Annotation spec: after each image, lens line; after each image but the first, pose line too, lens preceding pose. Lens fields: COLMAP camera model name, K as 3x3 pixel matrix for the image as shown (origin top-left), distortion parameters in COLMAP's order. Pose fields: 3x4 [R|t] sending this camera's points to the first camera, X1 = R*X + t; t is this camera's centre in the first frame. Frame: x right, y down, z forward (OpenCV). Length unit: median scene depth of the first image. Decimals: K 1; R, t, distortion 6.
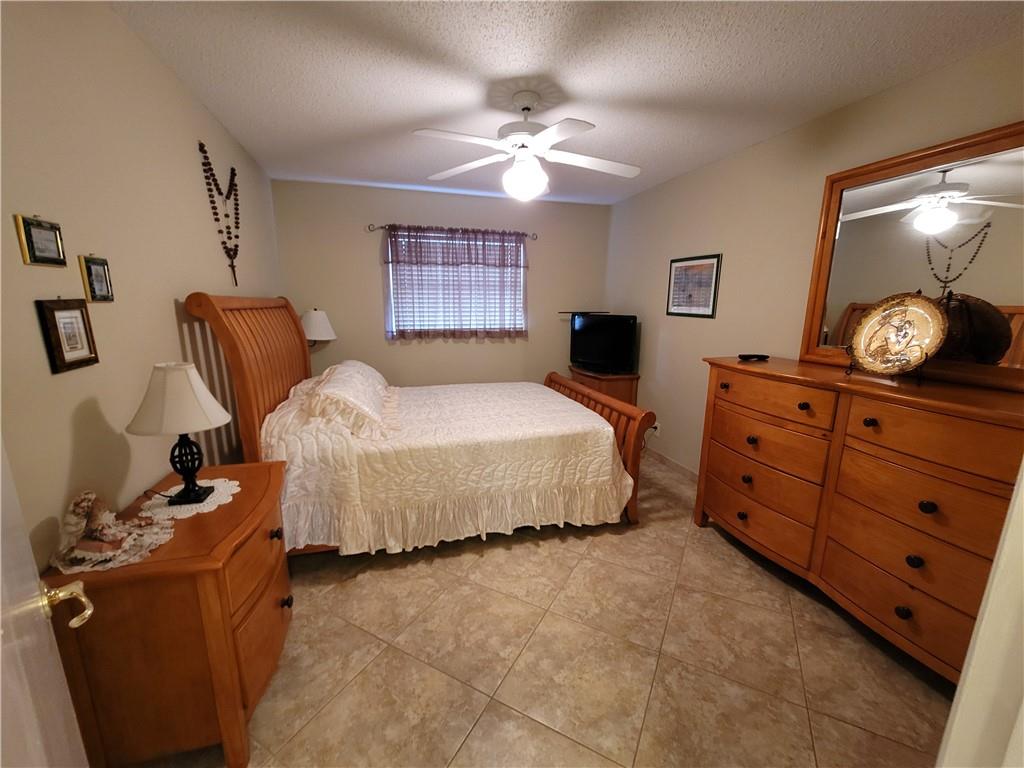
lens RADIAL K [[417.5, 0, 510.9], [0, 417.5, 390.6], [0, 0, 1]] dist [-0.002878, 0.000520]
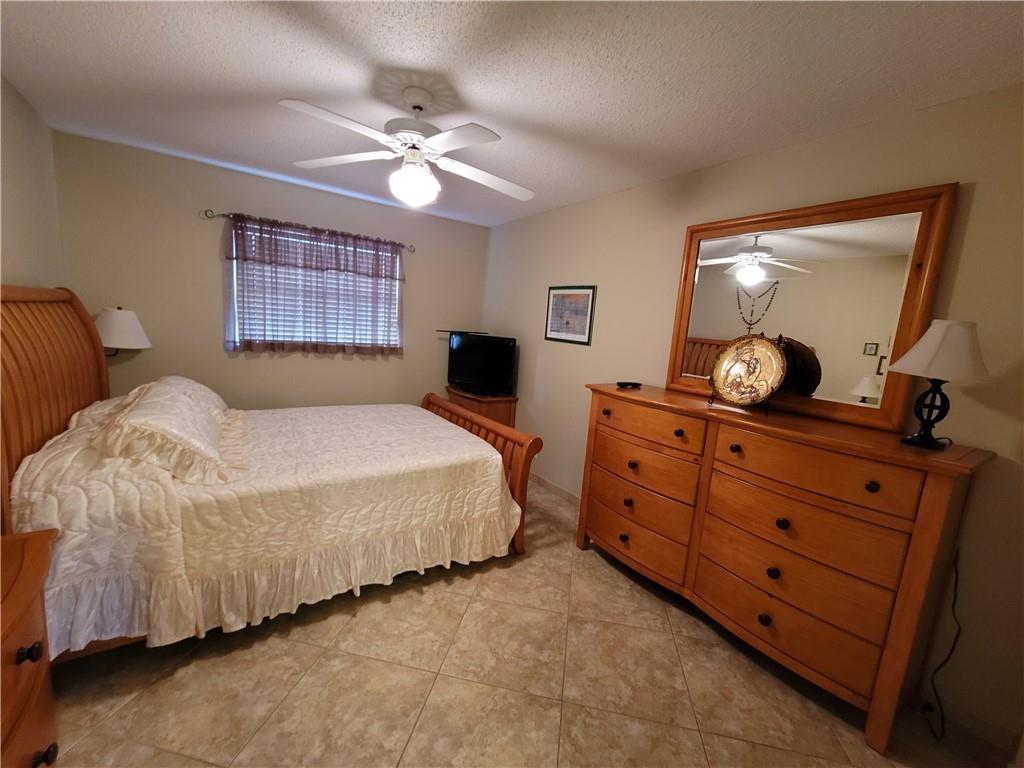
lens RADIAL K [[417.5, 0, 510.9], [0, 417.5, 390.6], [0, 0, 1]] dist [-0.002878, 0.000520]
pose [[0.948719, 0.014622, 0.315781, -0.045376], [-0.002019, 0.999190, -0.040201, -0.023798], [-0.316113, 0.037502, 0.947980, 0.094534]]
